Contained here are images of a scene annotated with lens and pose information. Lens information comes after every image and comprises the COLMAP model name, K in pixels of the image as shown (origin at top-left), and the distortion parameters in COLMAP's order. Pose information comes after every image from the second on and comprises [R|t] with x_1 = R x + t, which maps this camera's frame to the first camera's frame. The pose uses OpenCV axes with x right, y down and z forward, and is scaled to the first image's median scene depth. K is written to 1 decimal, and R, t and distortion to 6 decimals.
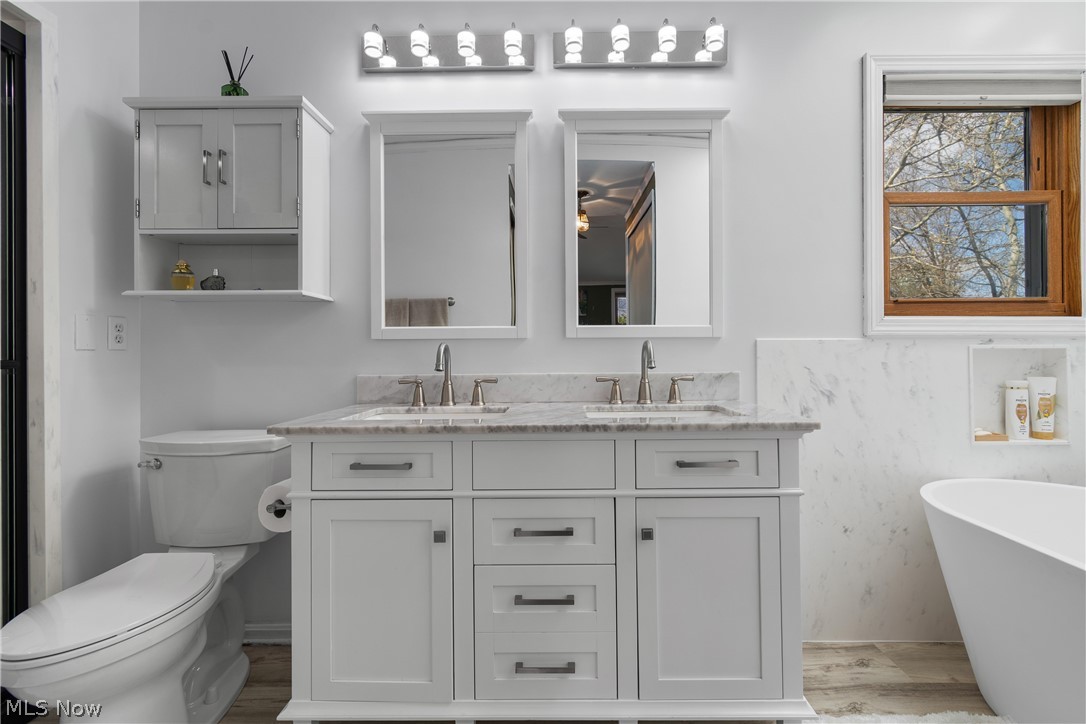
lens RADIAL K [[484.7, 0, 551.3], [0, 484.7, 354.7], [0, 0, 1]] dist [0.004960, -0.002397]
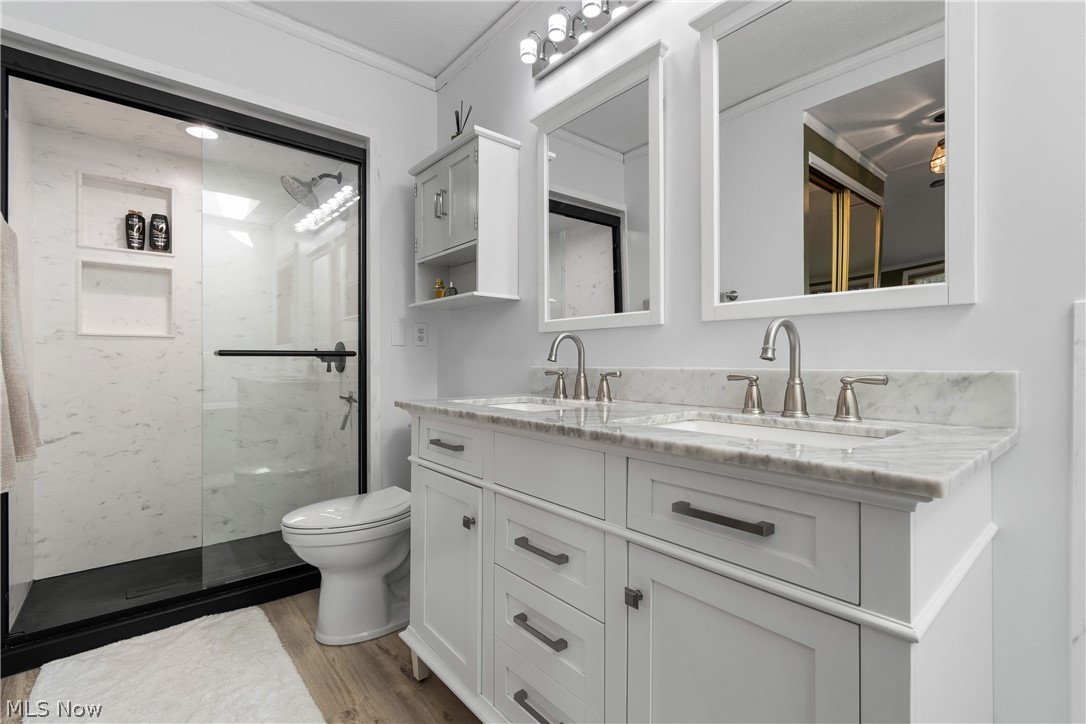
lens RADIAL K [[484.7, 0, 548.3], [0, 484.7, 360.9], [0, 0, 1]] dist [0.004960, -0.002397]
pose [[0.661031, 0.008098, -0.750314, 0.460507], [-0.007237, 0.999964, 0.004417, 0.026734], [0.750323, 0.002511, 0.661066, 0.340997]]
